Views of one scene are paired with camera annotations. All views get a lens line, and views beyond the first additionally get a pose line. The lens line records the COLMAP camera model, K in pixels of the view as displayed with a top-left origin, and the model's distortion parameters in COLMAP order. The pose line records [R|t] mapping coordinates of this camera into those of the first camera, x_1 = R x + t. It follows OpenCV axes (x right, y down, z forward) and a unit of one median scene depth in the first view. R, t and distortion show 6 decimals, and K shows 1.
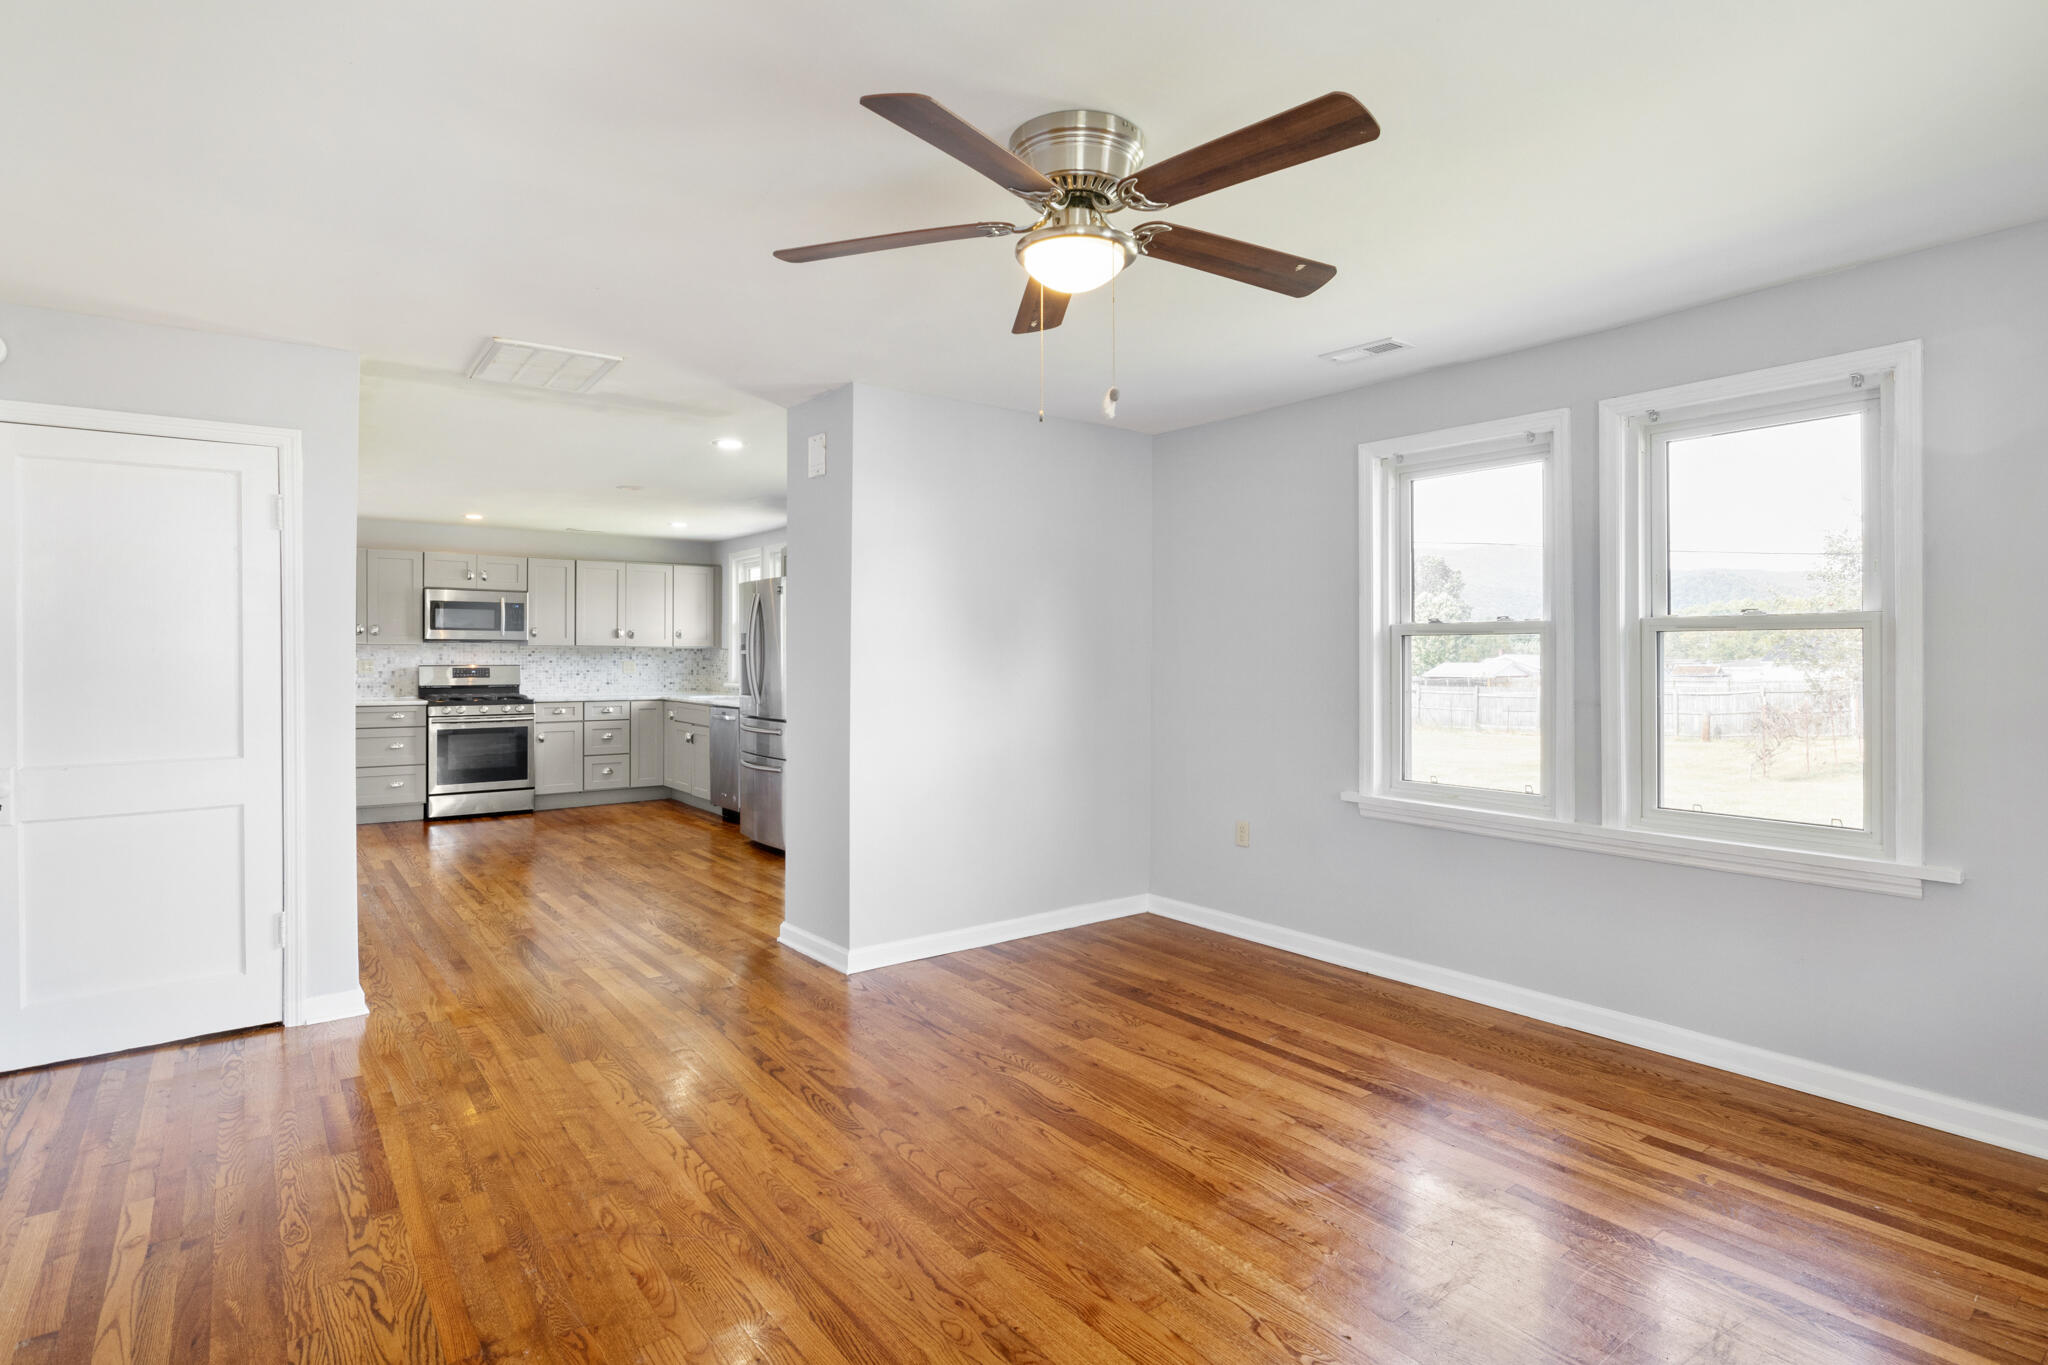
lens RADIAL K [[1039.6, 0, 1018.7], [0, 1039.6, 656.8], [0, 0, 1]] dist [-0.002672, -0.001219]
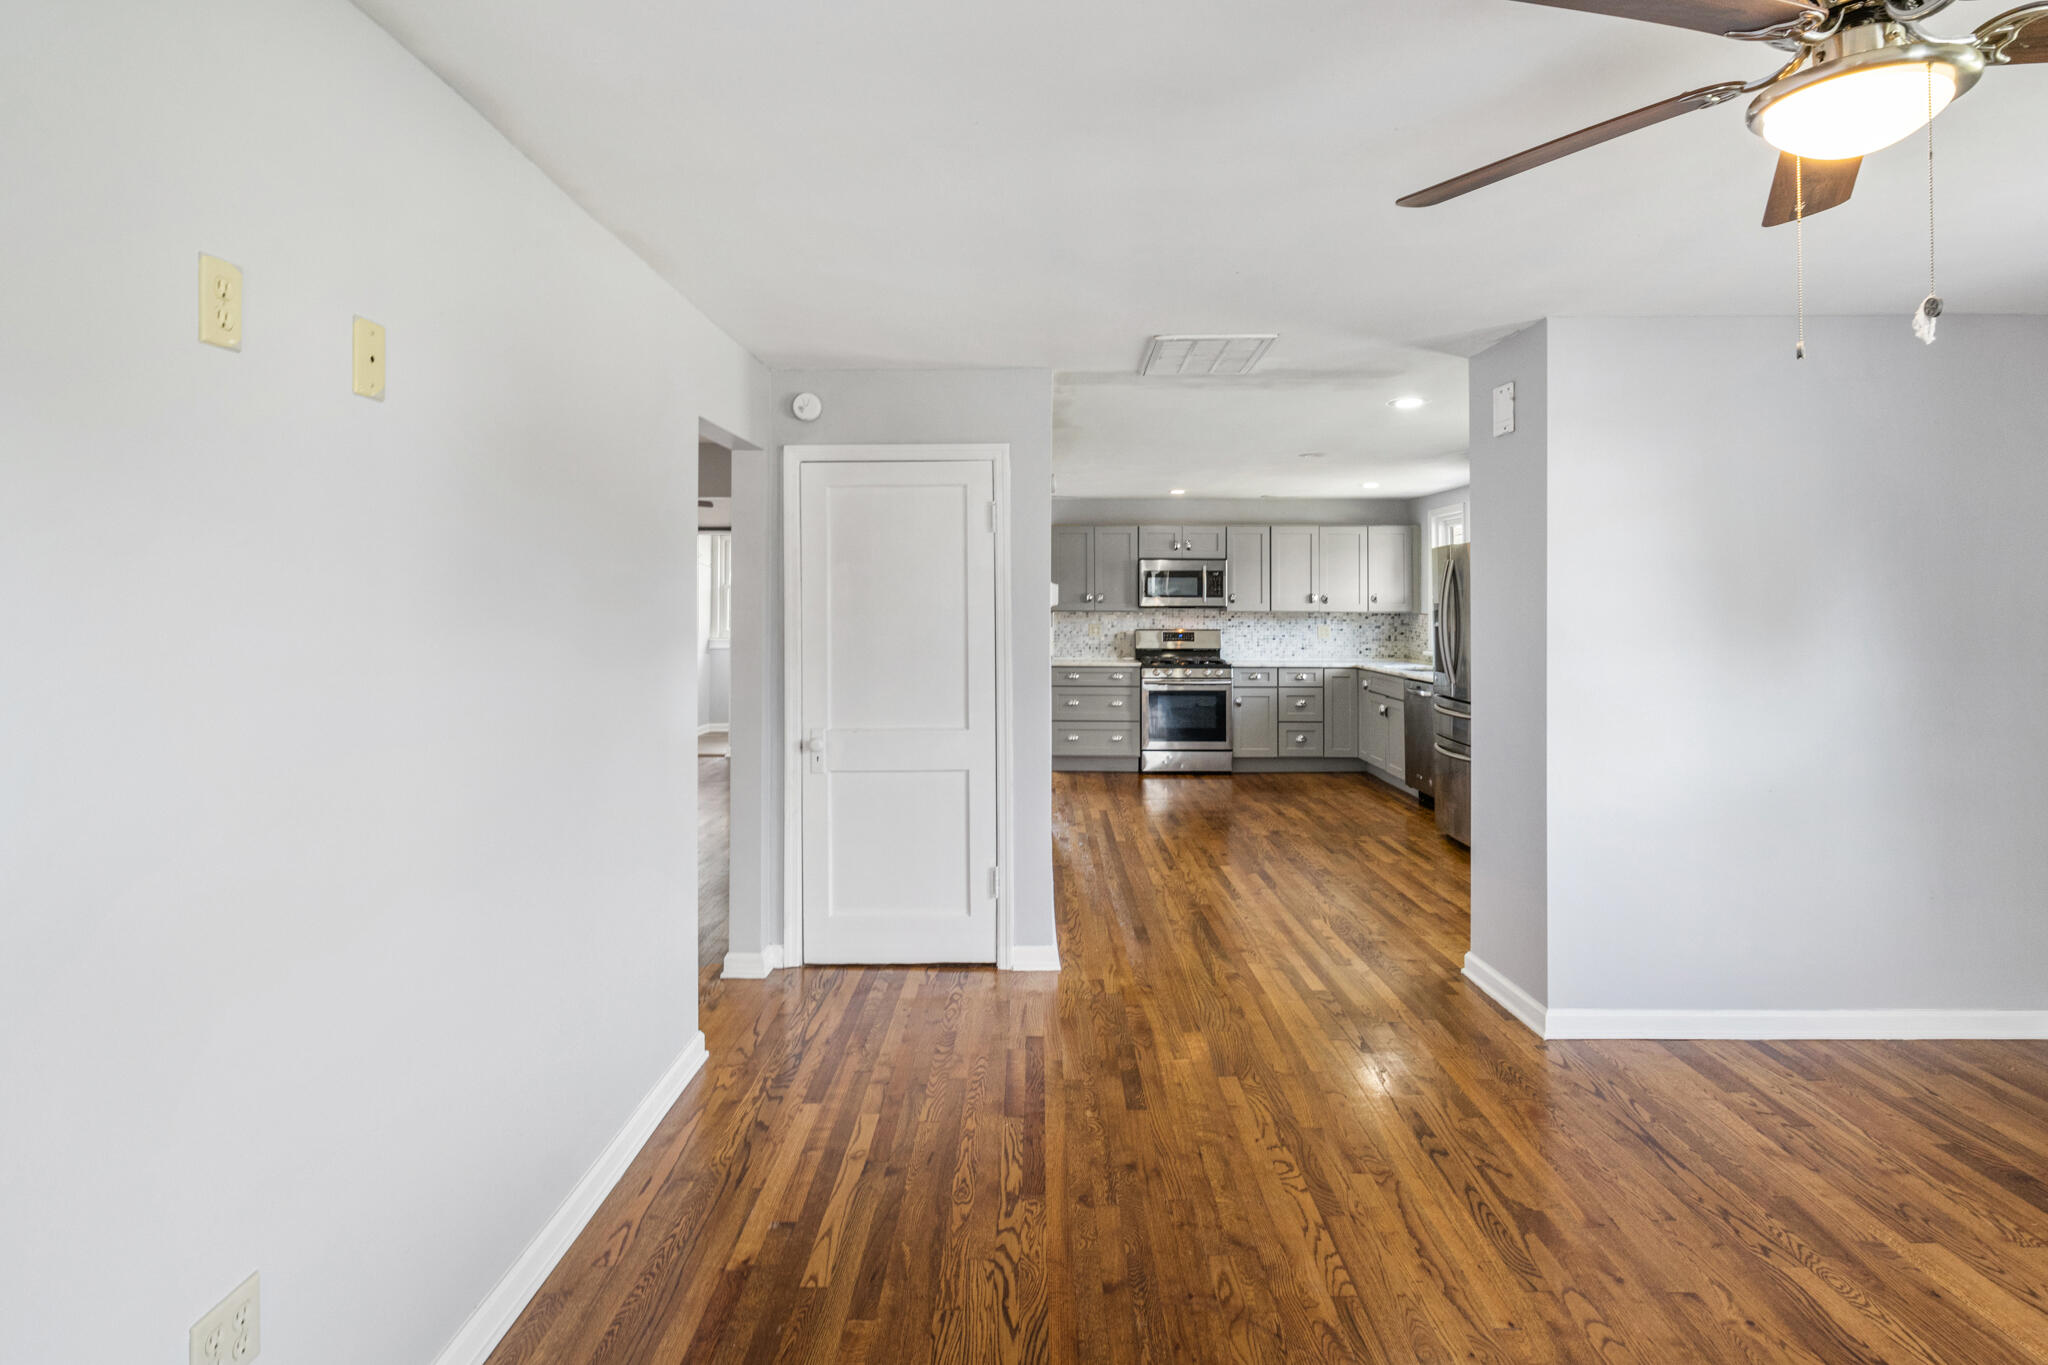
lens RADIAL K [[1055.1, 0, 1018.9], [0, 1055.1, 586.1], [0, 0, 1]] dist [-0.003881, -0.001397]
pose [[0.787136, -0.009169, -0.616711, 0.027747], [-0.000170, 0.999886, -0.015083, -0.044818], [0.616779, 0.011977, 0.787045, 0.101196]]
